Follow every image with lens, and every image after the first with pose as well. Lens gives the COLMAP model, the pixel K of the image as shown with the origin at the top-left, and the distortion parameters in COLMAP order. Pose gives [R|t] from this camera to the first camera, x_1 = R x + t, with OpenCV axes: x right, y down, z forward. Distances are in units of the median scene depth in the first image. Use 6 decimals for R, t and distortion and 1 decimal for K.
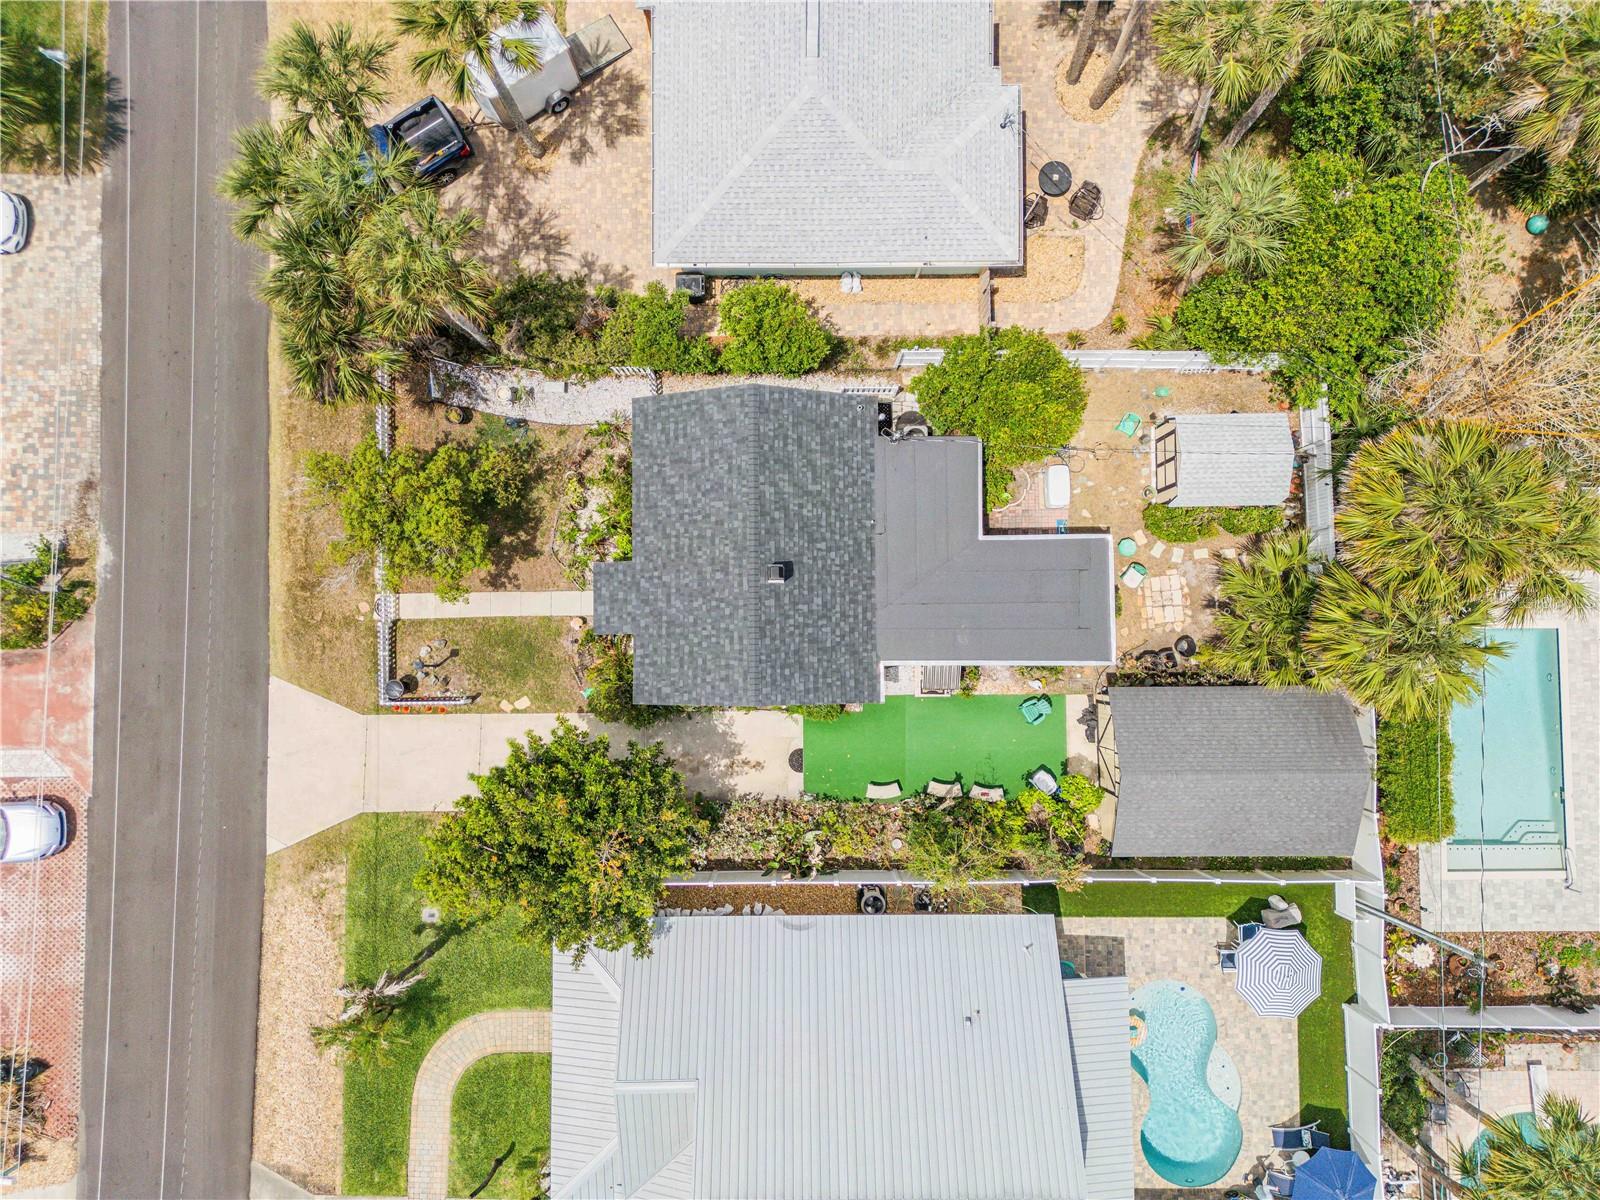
lens RADIAL K [[1121.7, 0, 800.0], [0, 1121.7, 600.0], [0, 0, 1]] dist [0.085267, -0.087463]
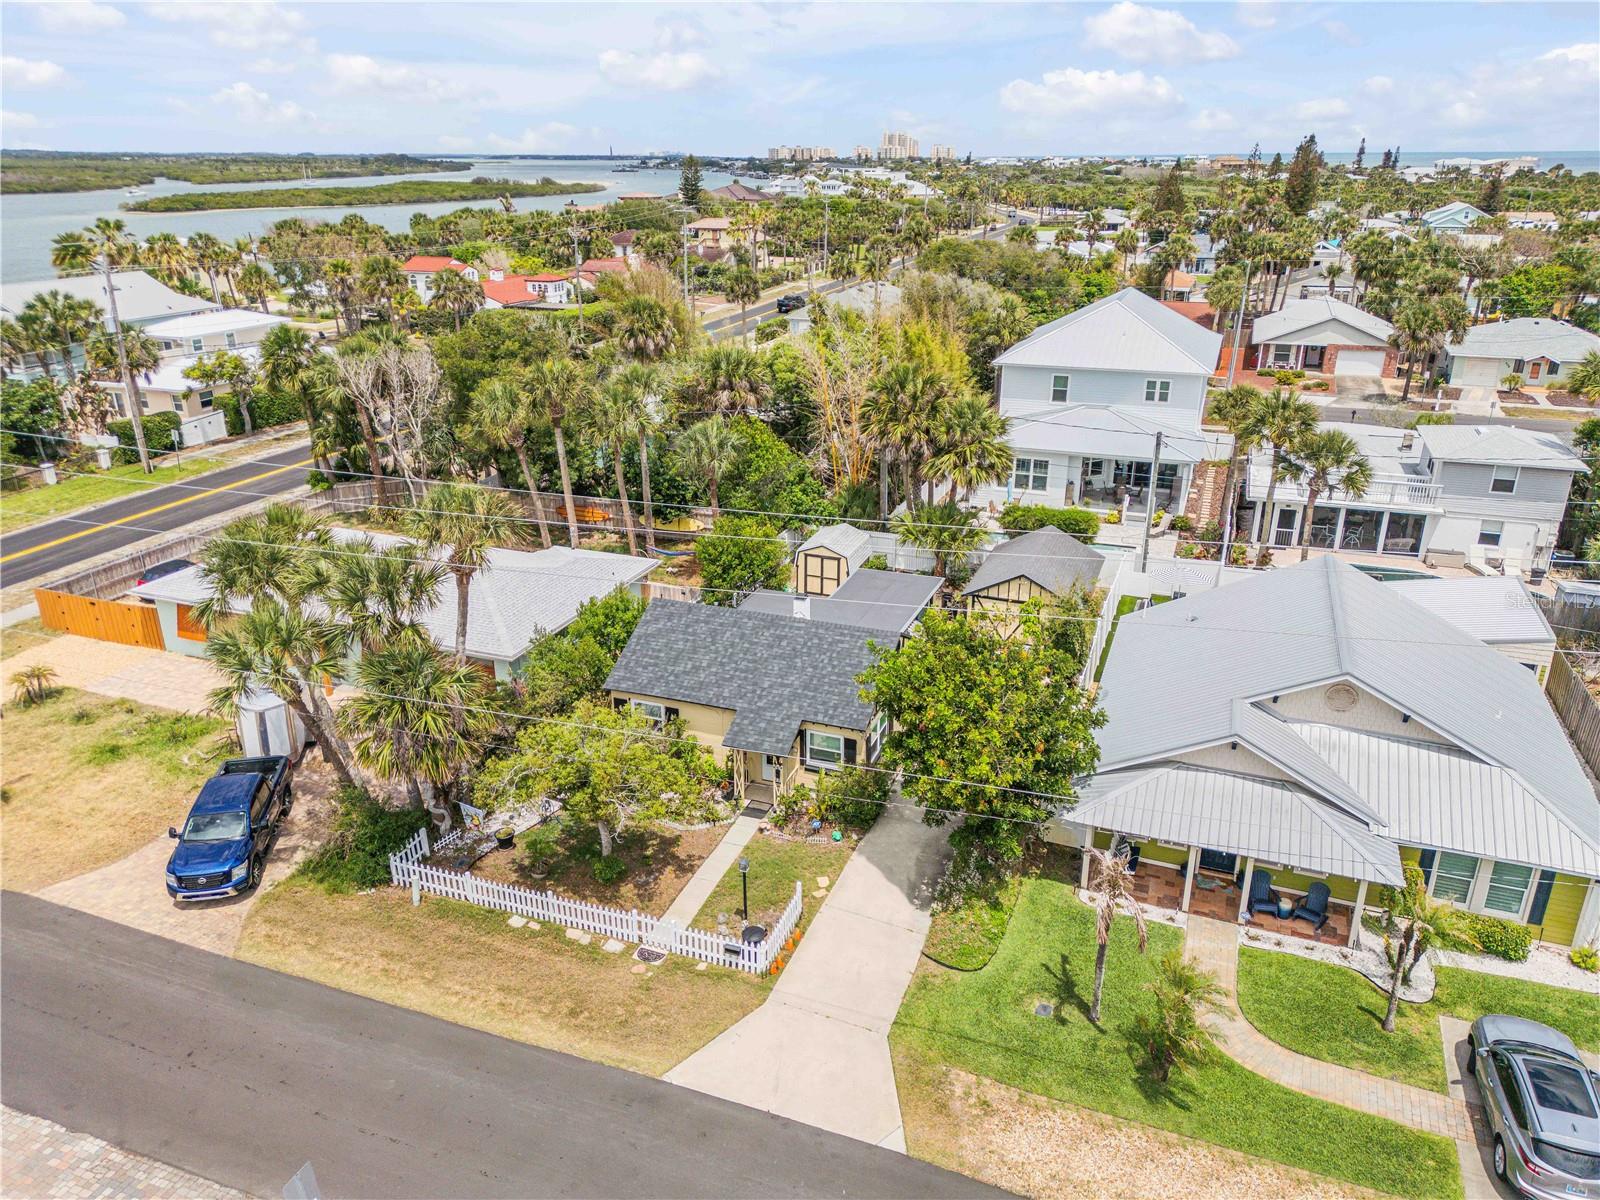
lens RADIAL K [[1121.7, 0, 800.0], [0, 1121.7, 600.0], [0, 0, 1]] dist [0.085267, -0.087463]
pose [[0.364427, -0.342246, 0.866061, -0.940662], [0.930405, 0.173013, -0.323131, 0.321527], [-0.039249, 0.923544, 0.381478, 0.460928]]
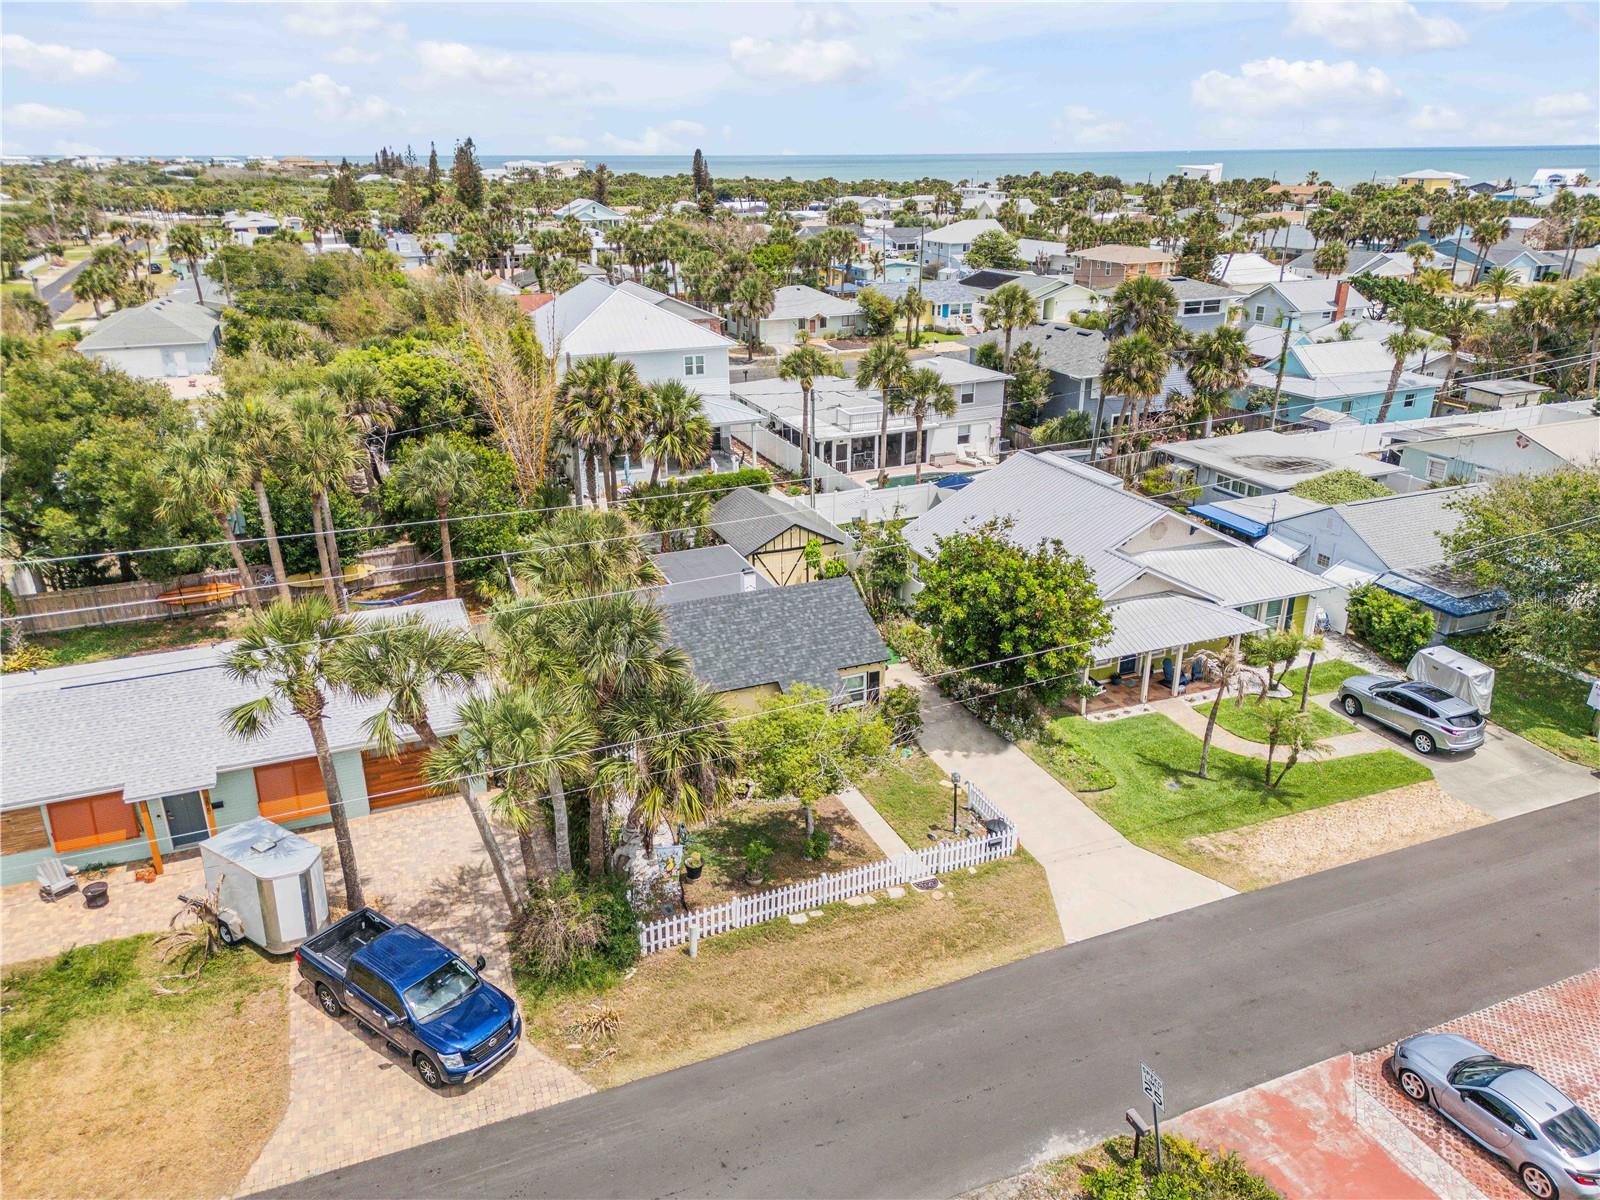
lens RADIAL K [[1121.7, 0, 800.0], [0, 1121.7, 600.0], [0, 0, 1]] dist [0.085267, -0.087463]
pose [[-0.372764, -0.339911, 0.863428, -1.012447], [0.927243, -0.100748, 0.360652, -0.378176], [-0.035601, 0.935046, 0.352735, 0.494296]]
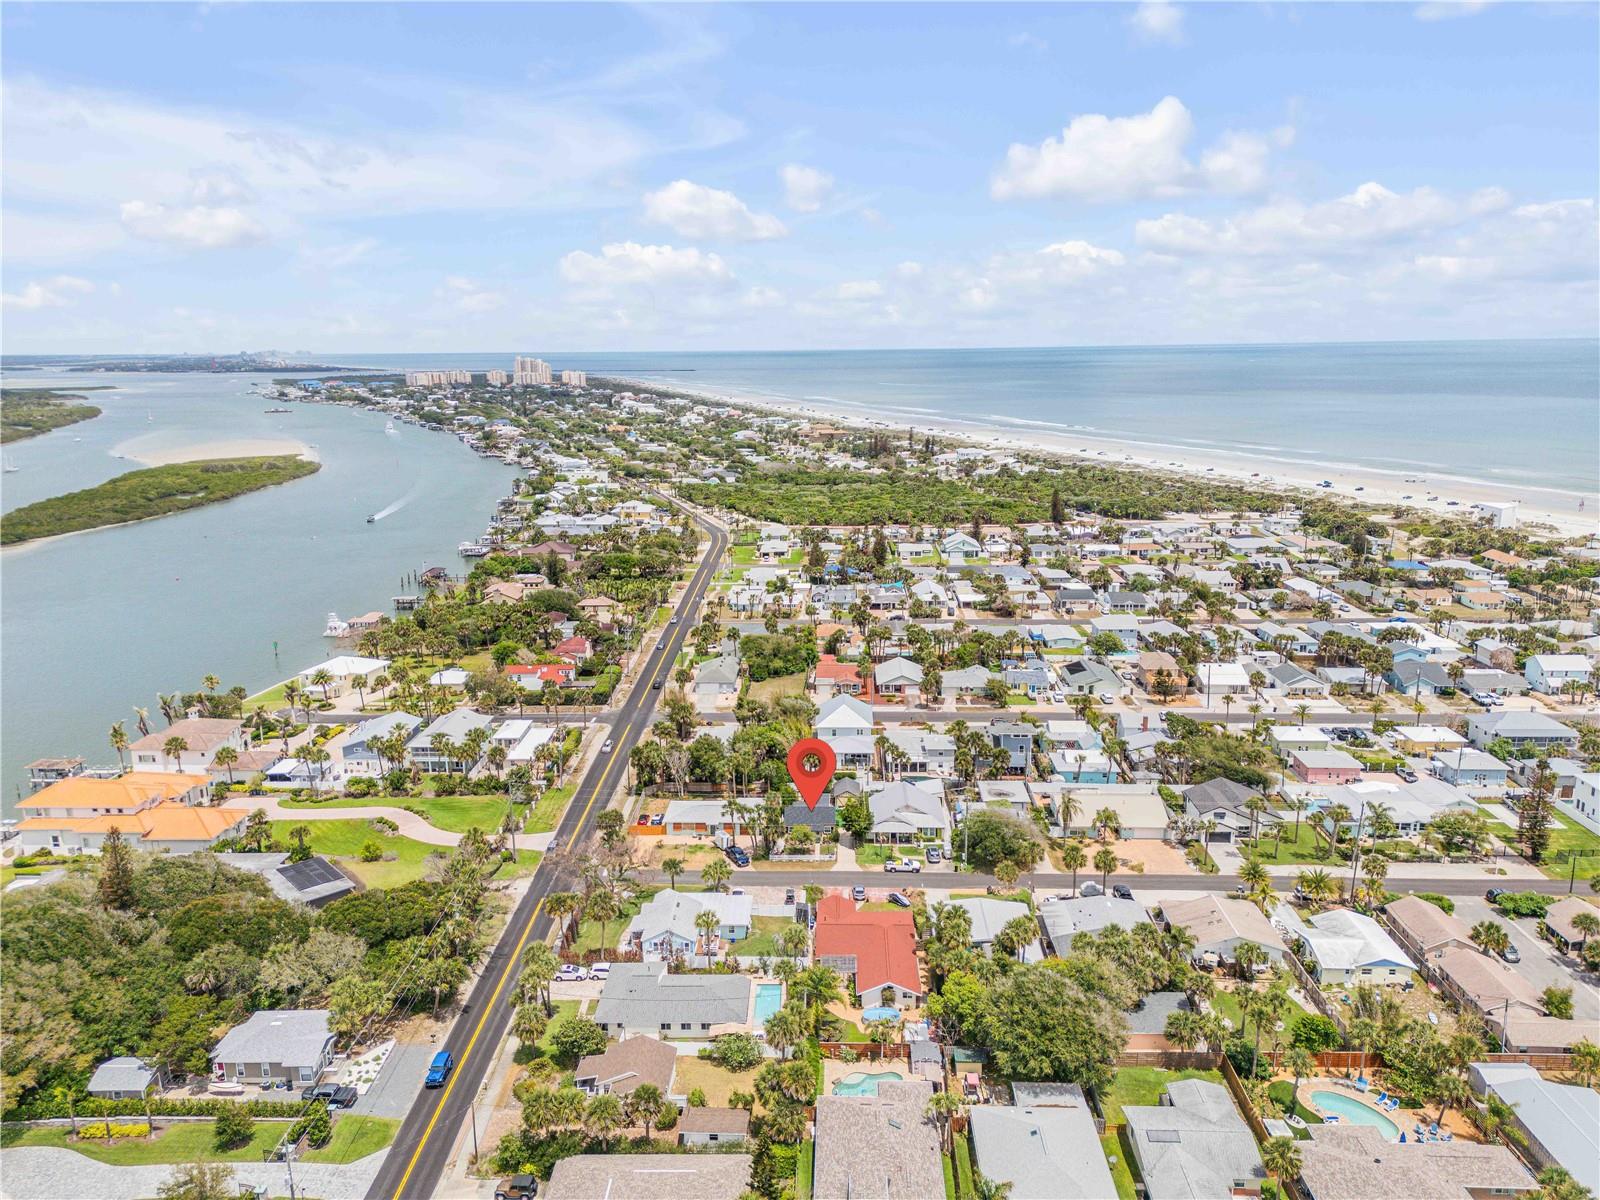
lens RADIAL K [[1121.7, 0, 800.0], [0, 1121.7, 600.0], [0, 0, 1]] dist [0.085267, -0.087463]
pose [[0.044154, -0.222093, 0.974025, -5.294641], [0.998454, 0.042767, -0.035510, 0.062178], [-0.033769, 0.974087, 0.223638, -1.387027]]
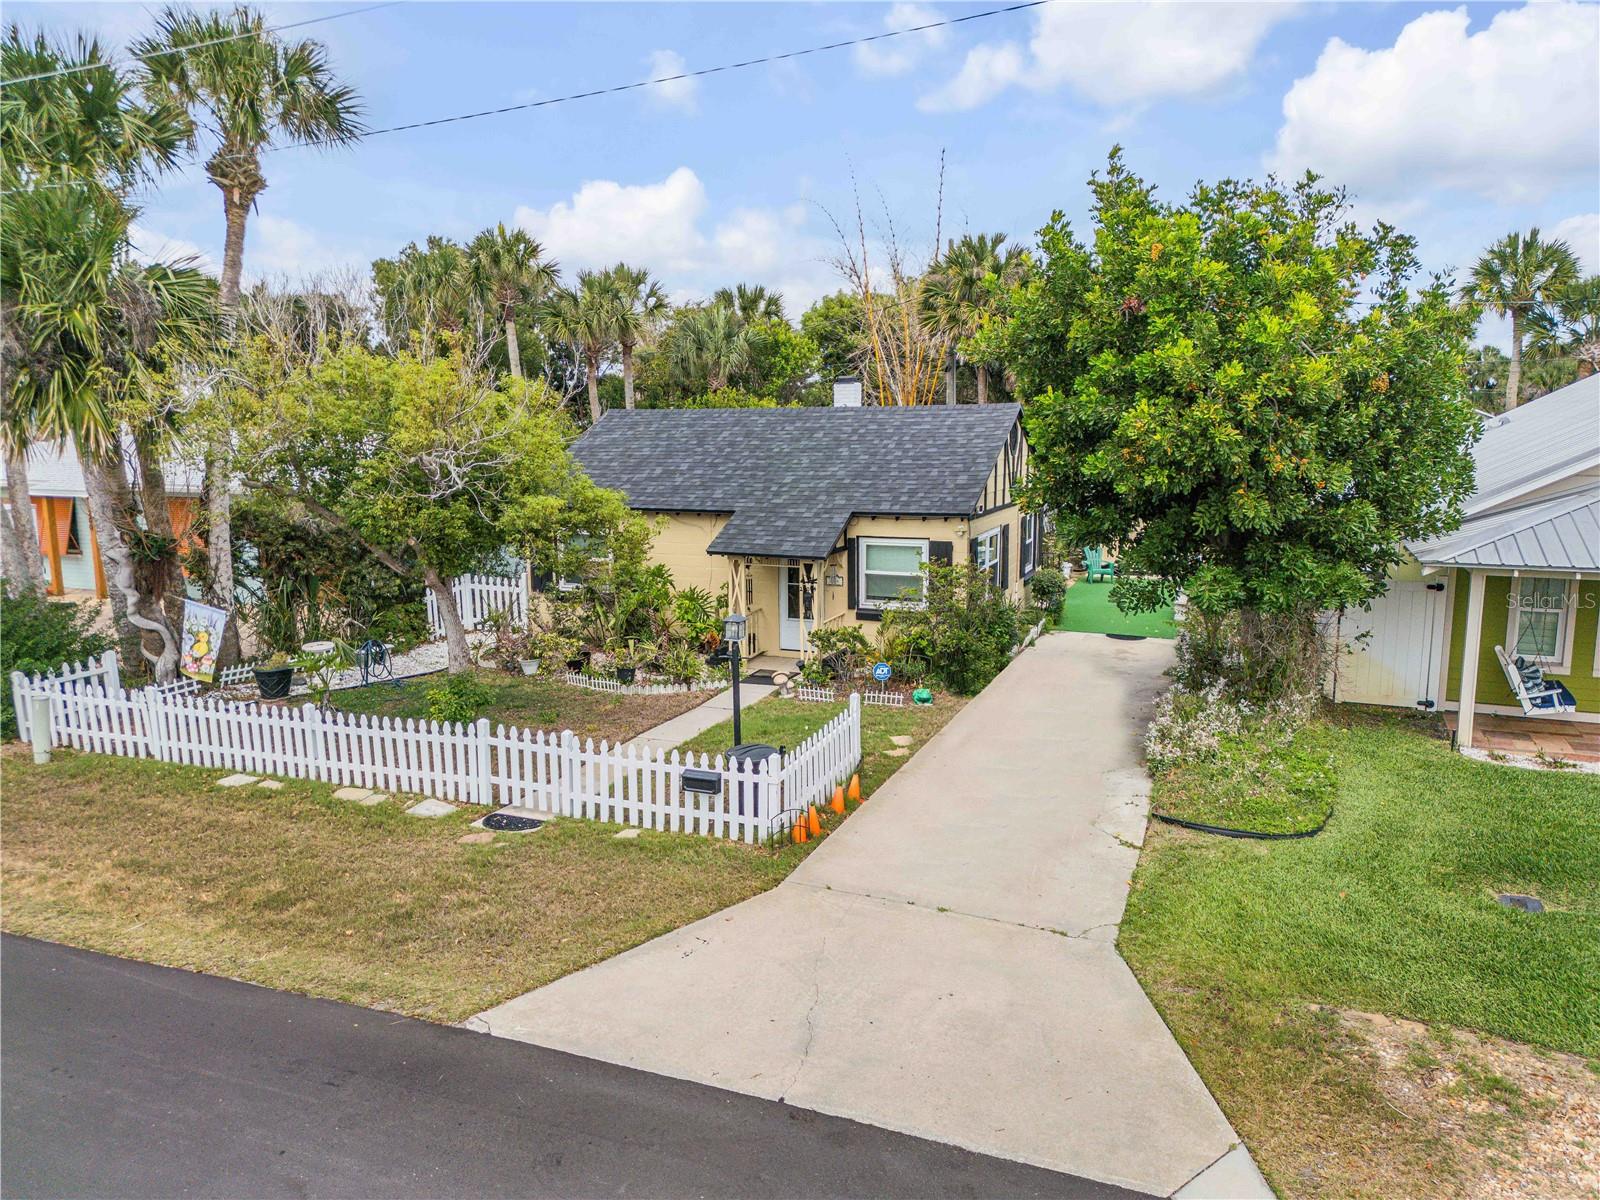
lens RADIAL K [[1121.7, 0, 800.0], [0, 1121.7, 600.0], [0, 0, 1]] dist [0.085267, -0.087463]
pose [[0.385869, -0.150813, 0.910143, -0.639551], [0.921915, 0.099747, -0.374331, 0.209673], [-0.034330, 0.983517, 0.177526, 0.873591]]
